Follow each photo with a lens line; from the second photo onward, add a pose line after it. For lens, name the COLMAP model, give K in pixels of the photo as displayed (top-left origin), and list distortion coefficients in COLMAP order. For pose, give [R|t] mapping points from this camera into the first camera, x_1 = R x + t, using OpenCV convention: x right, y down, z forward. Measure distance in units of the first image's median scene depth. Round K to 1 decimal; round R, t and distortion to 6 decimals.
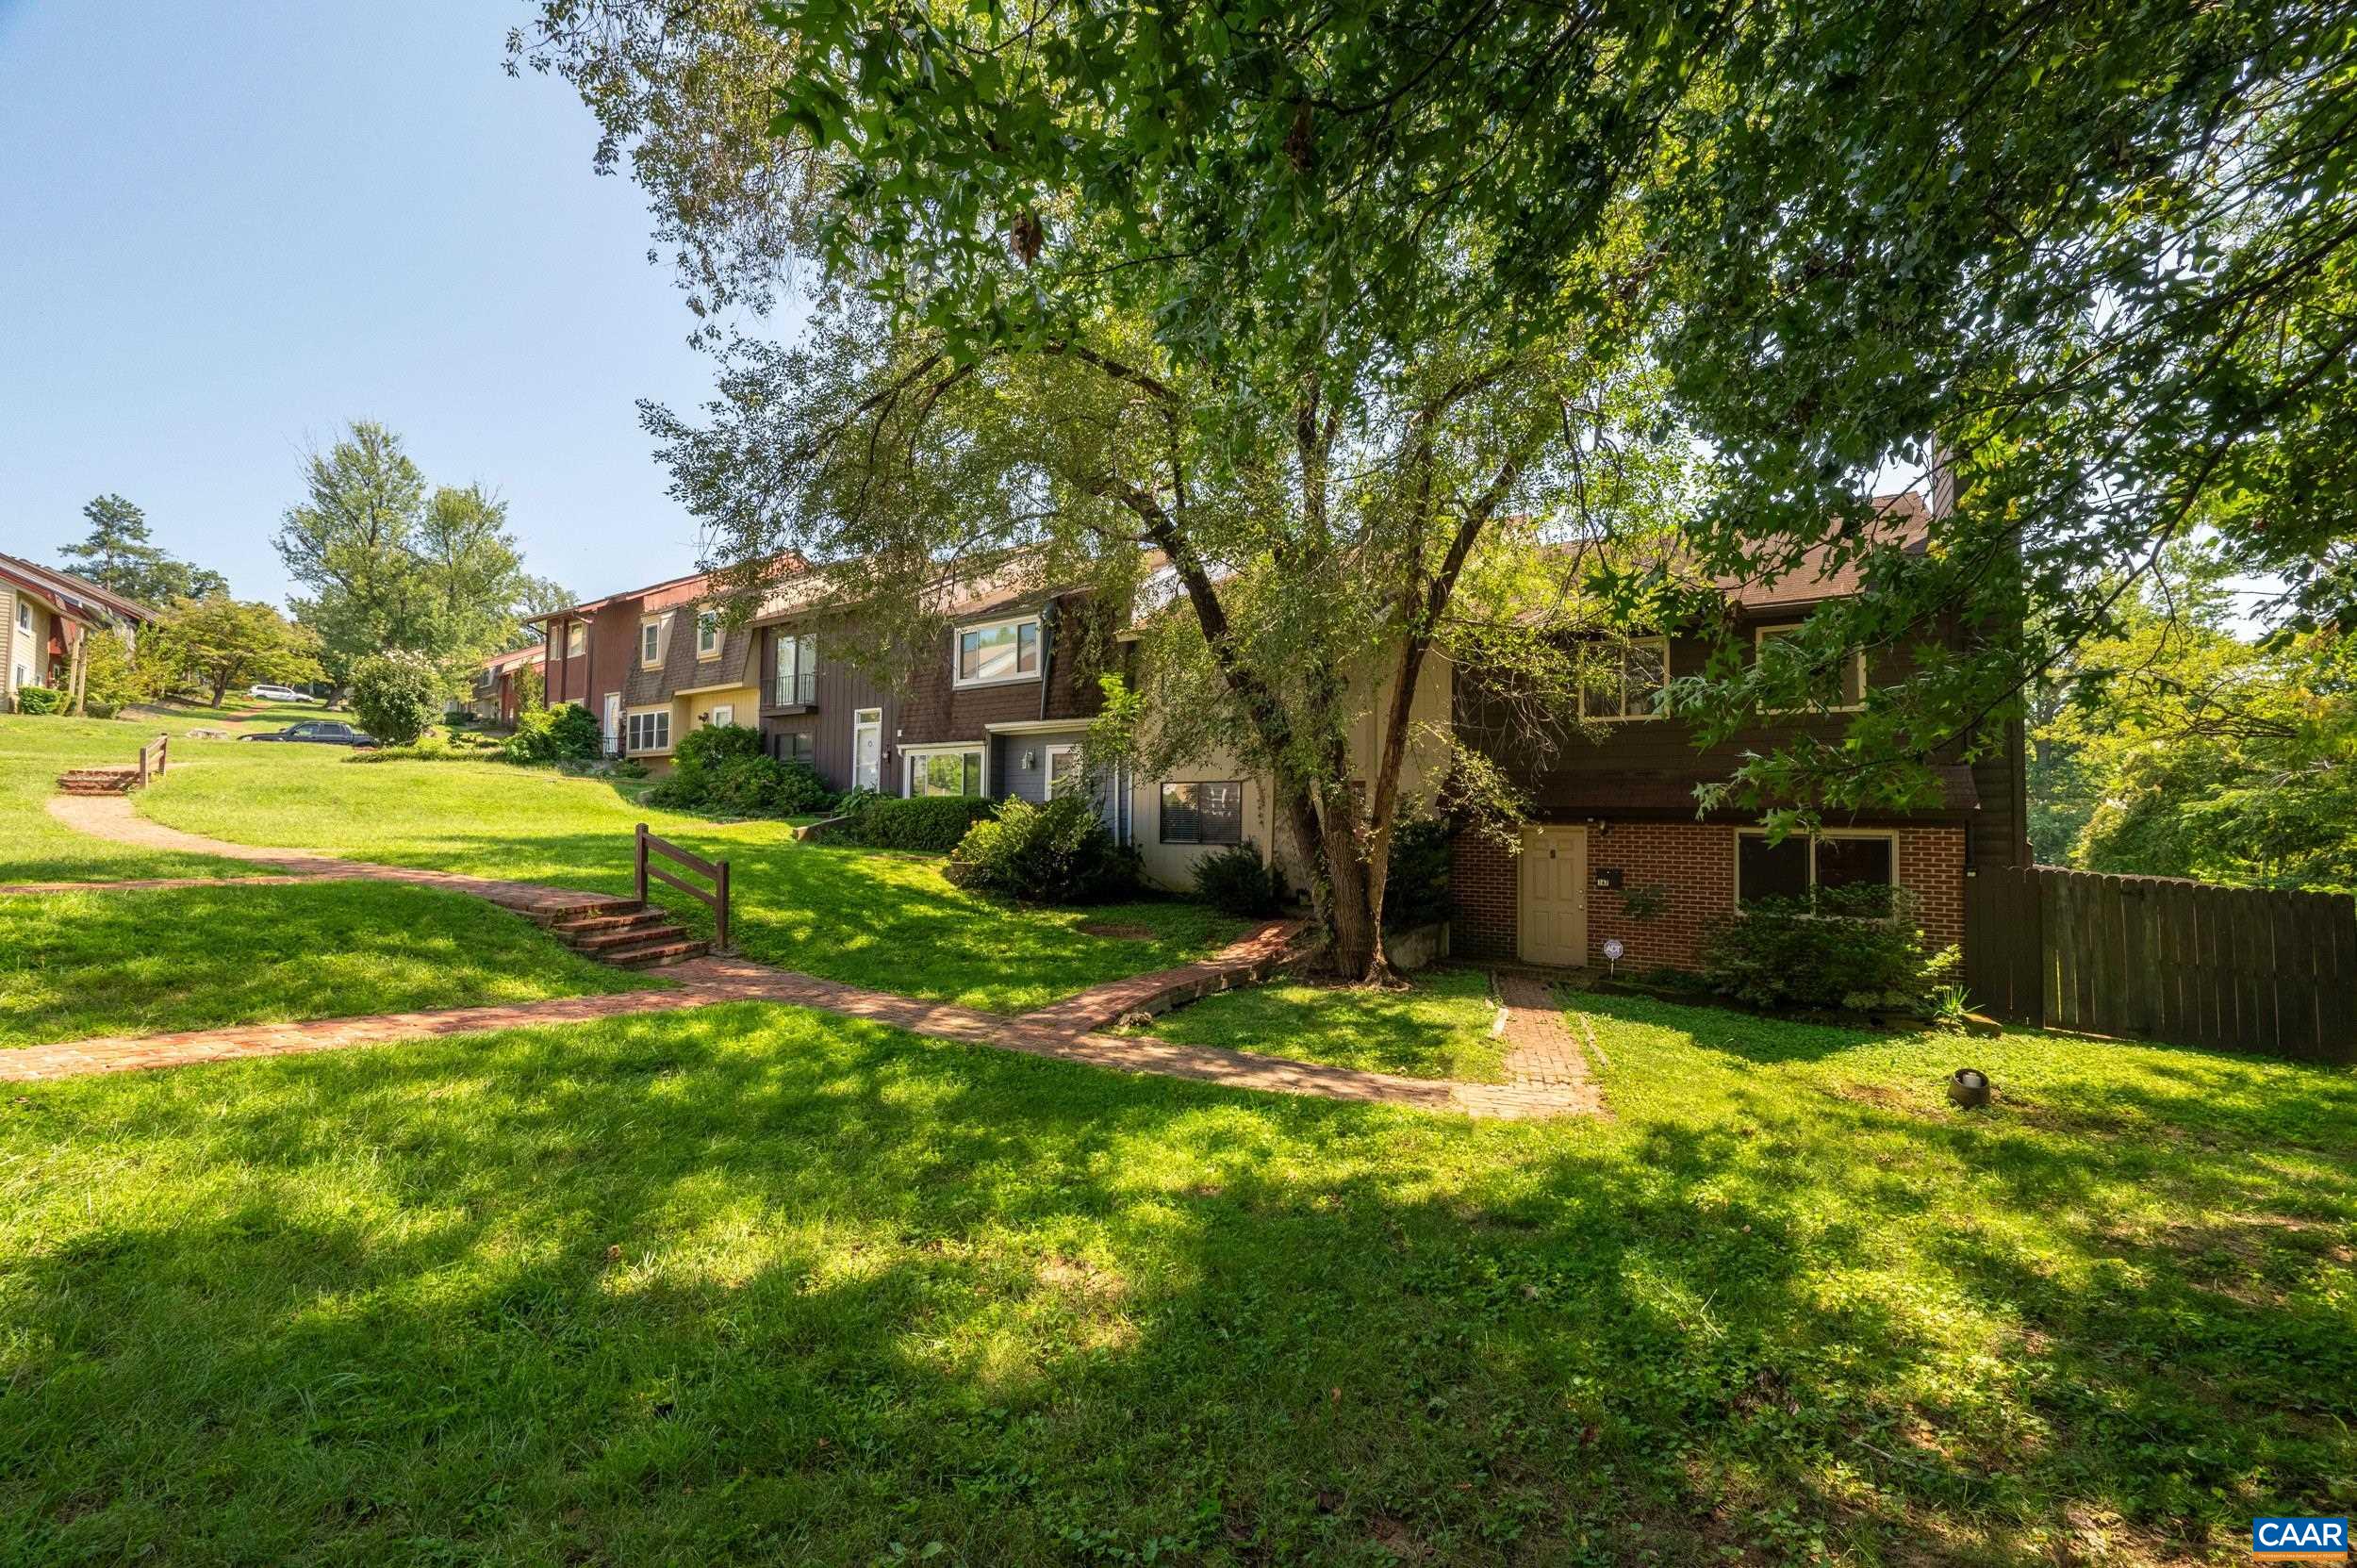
lens RADIAL K [[921.7, 0, 1183.7], [0, 921.7, 801.5], [0, 0, 1]] dist [-0.000852, -0.000116]
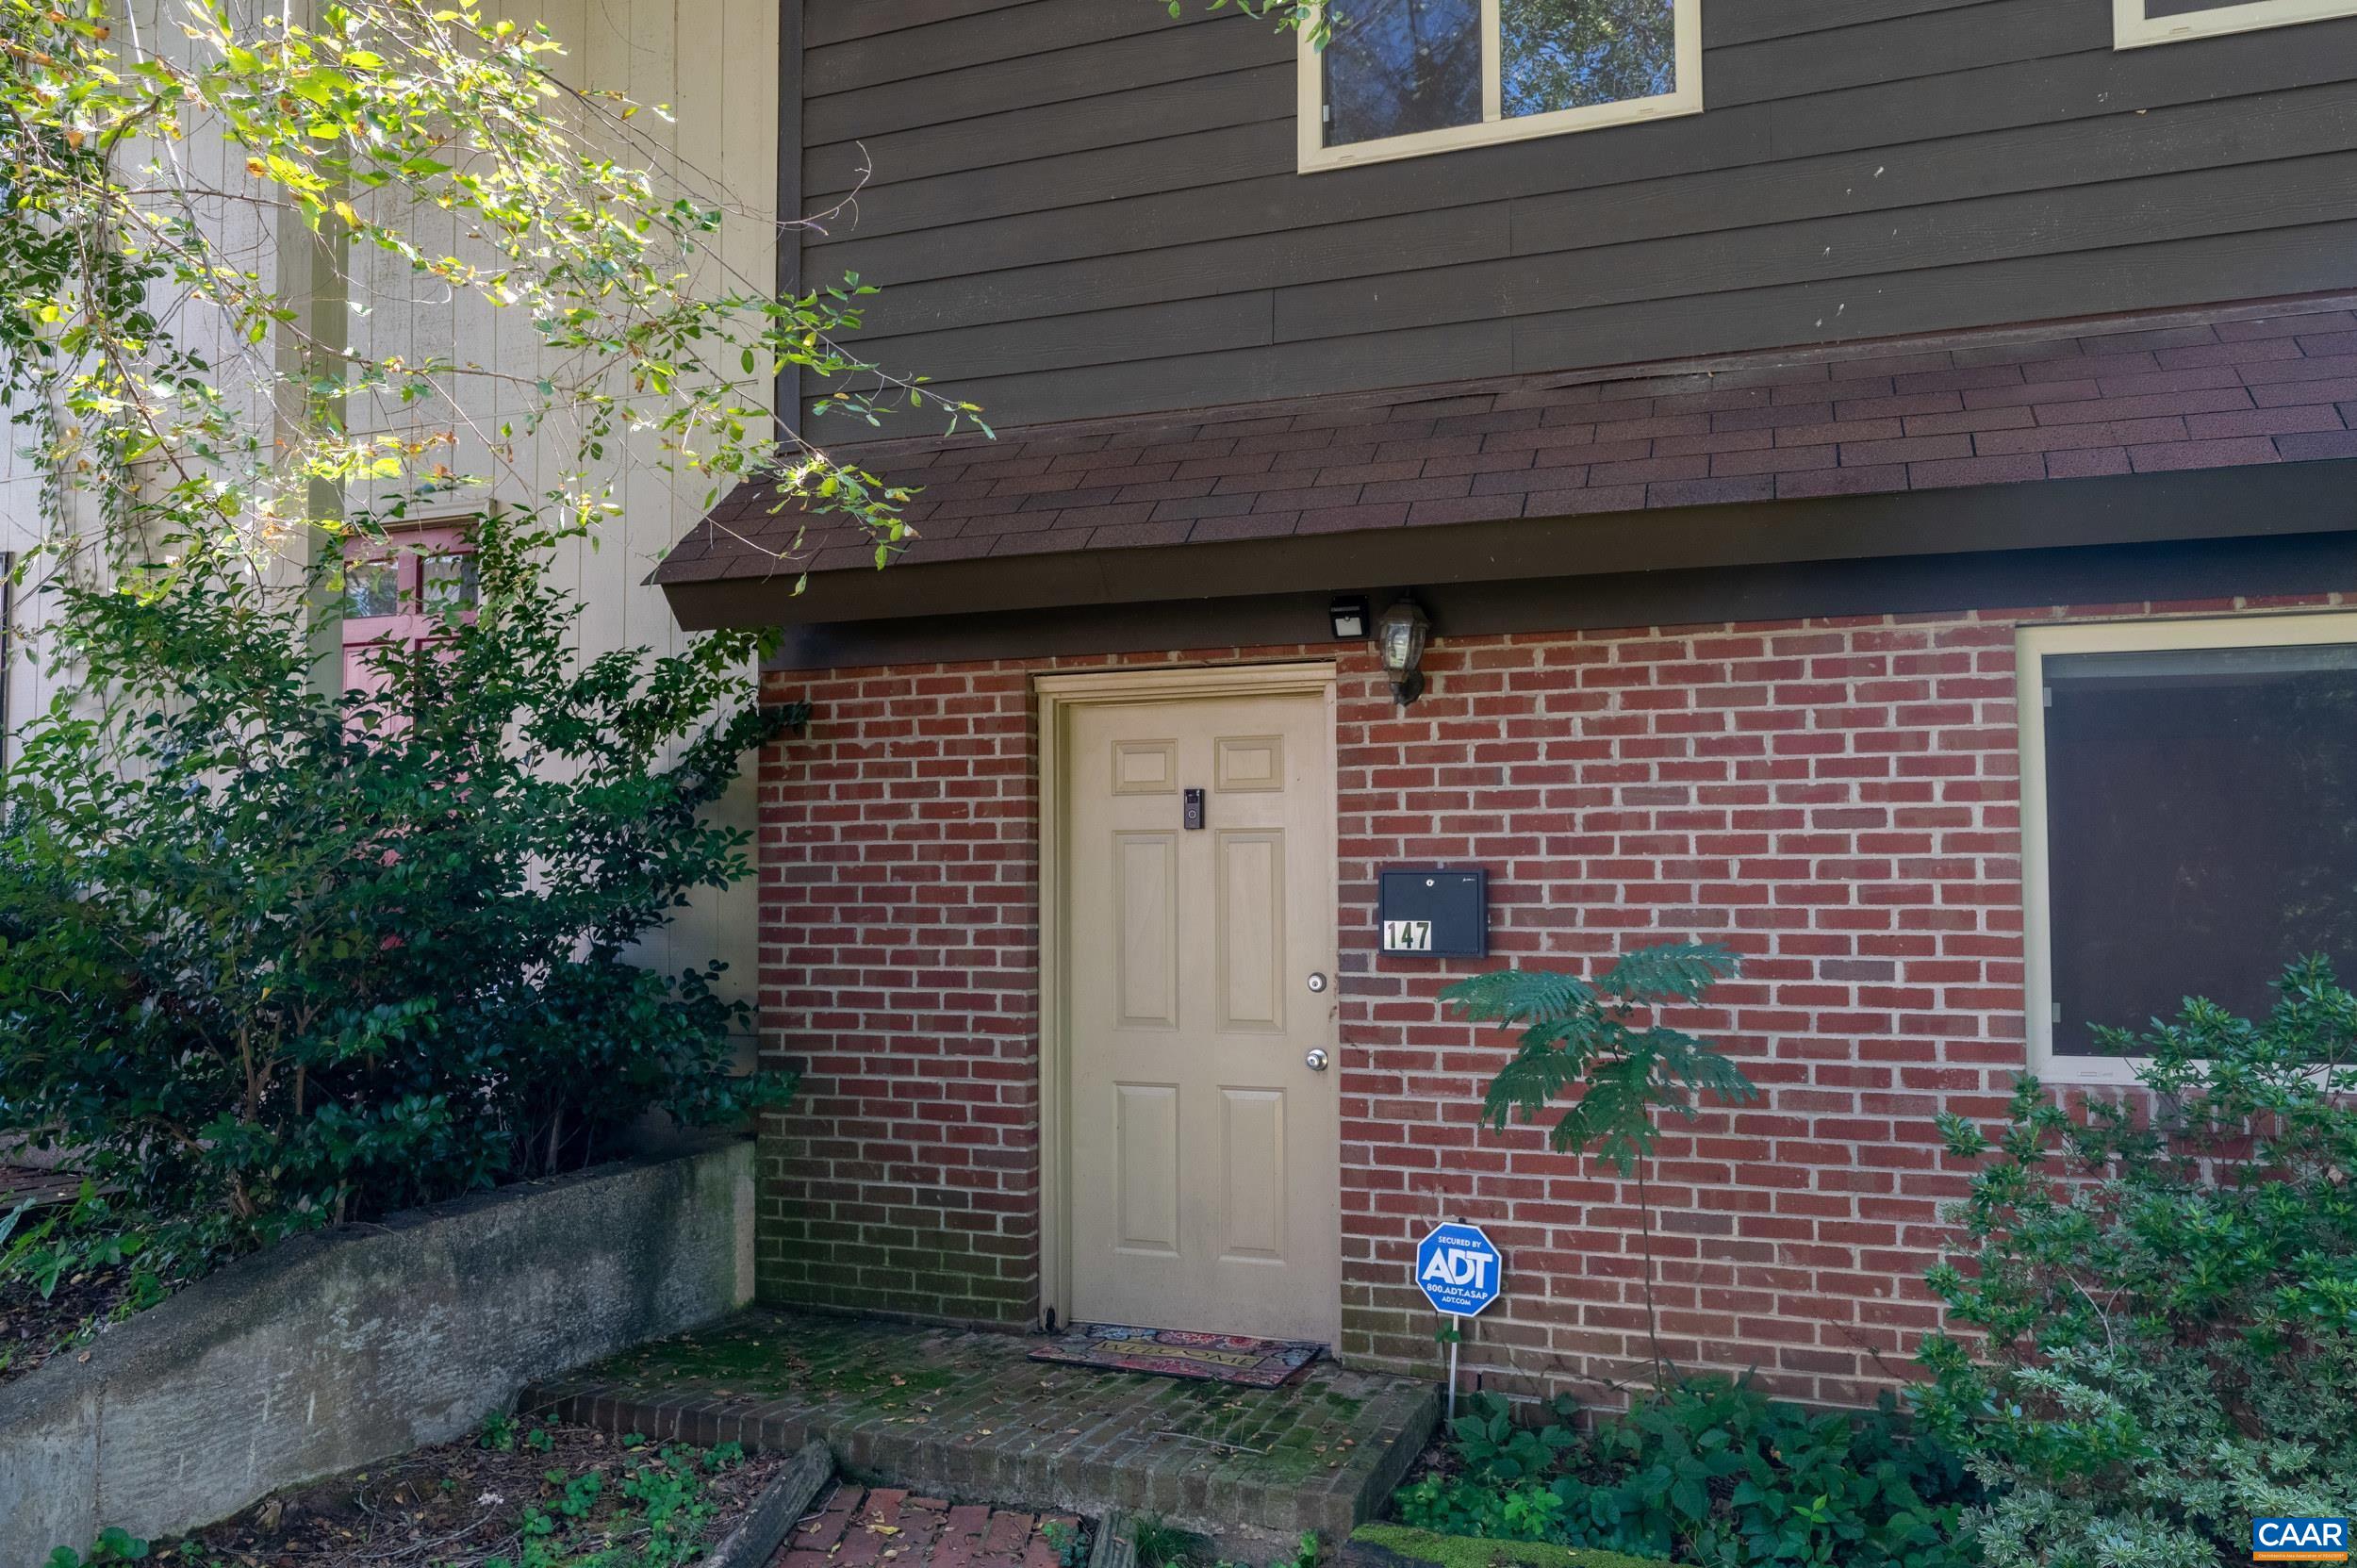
lens RADIAL K [[1674.5, 0, 1175.8], [0, 1674.5, 794.1], [0, 0, 1]] dist [0.000584, 0.001039]
pose [[0.975066, -0.007106, 0.221800, 0.368883], [0.012183, 0.999694, -0.021530, 0.073262], [-0.221579, 0.023695, 0.974855, 0.743565]]
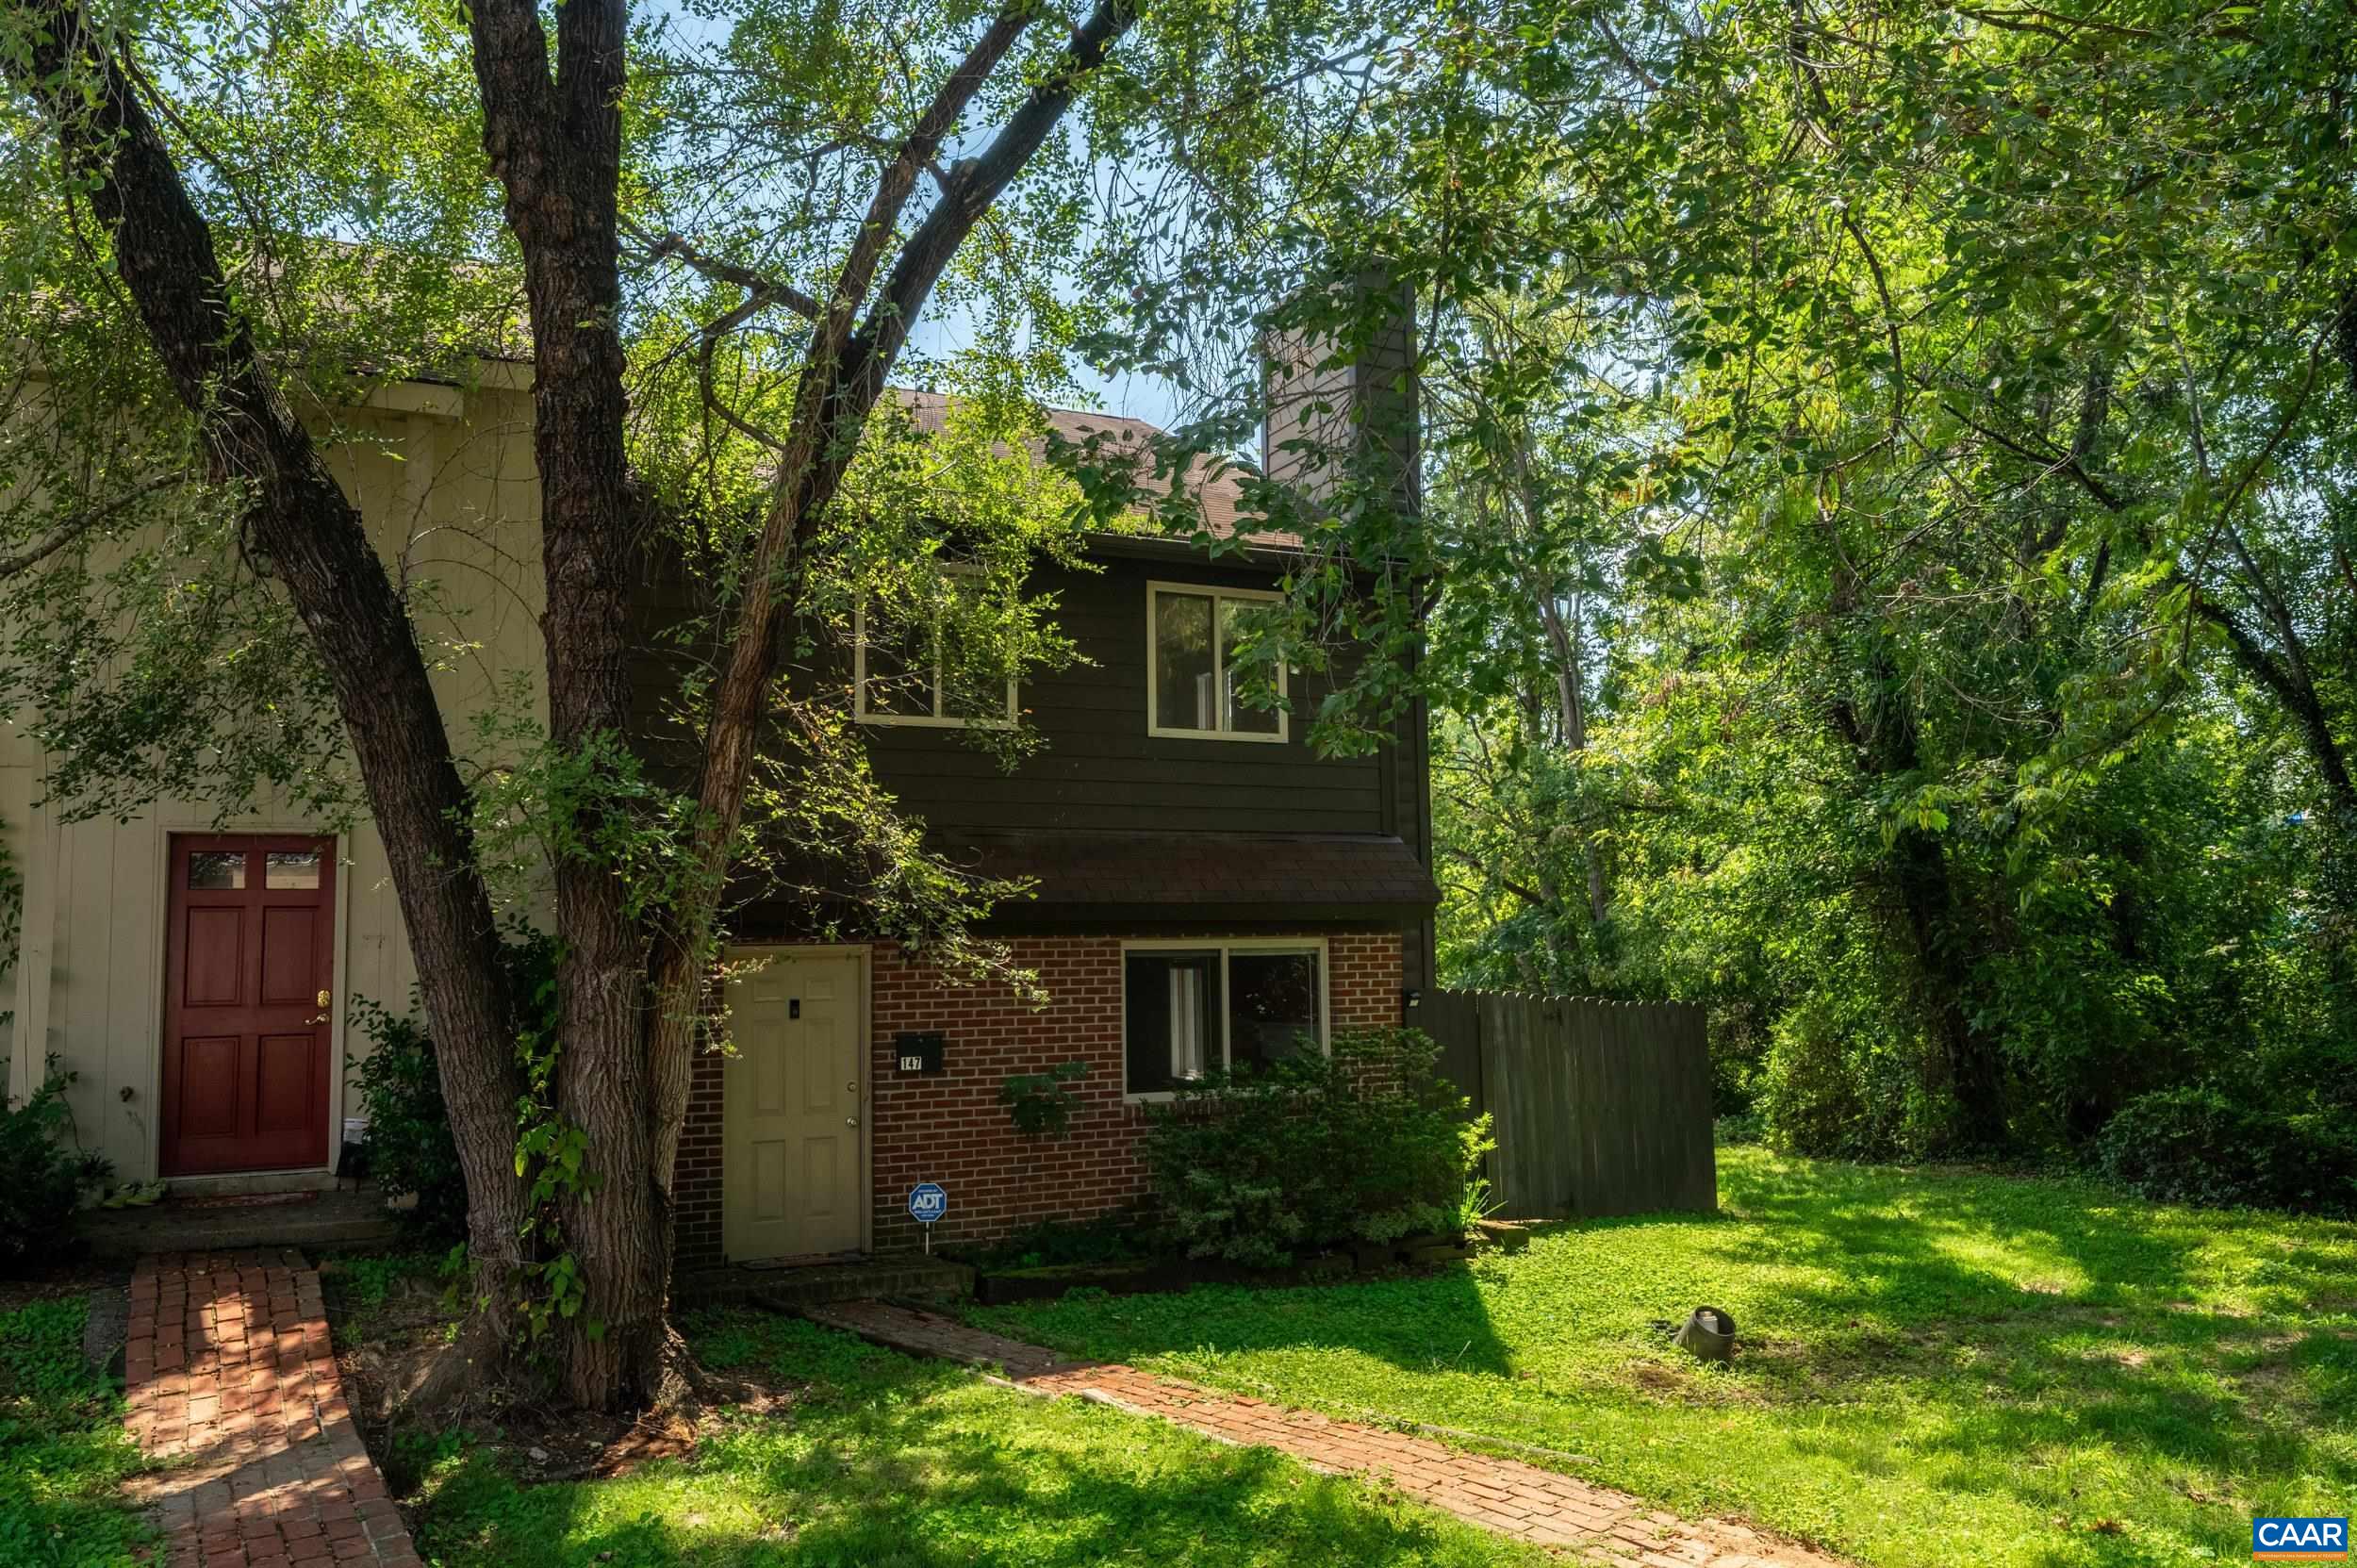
lens RADIAL K [[1674.5, 0, 1175.8], [0, 1674.5, 794.1], [0, 0, 1]] dist [0.000584, 0.001039]
pose [[0.525894, 0.055938, 0.848709, -0.239293], [0.004217, 0.997651, -0.068368, 0.010613], [-0.850540, 0.039533, 0.524423, 0.483468]]
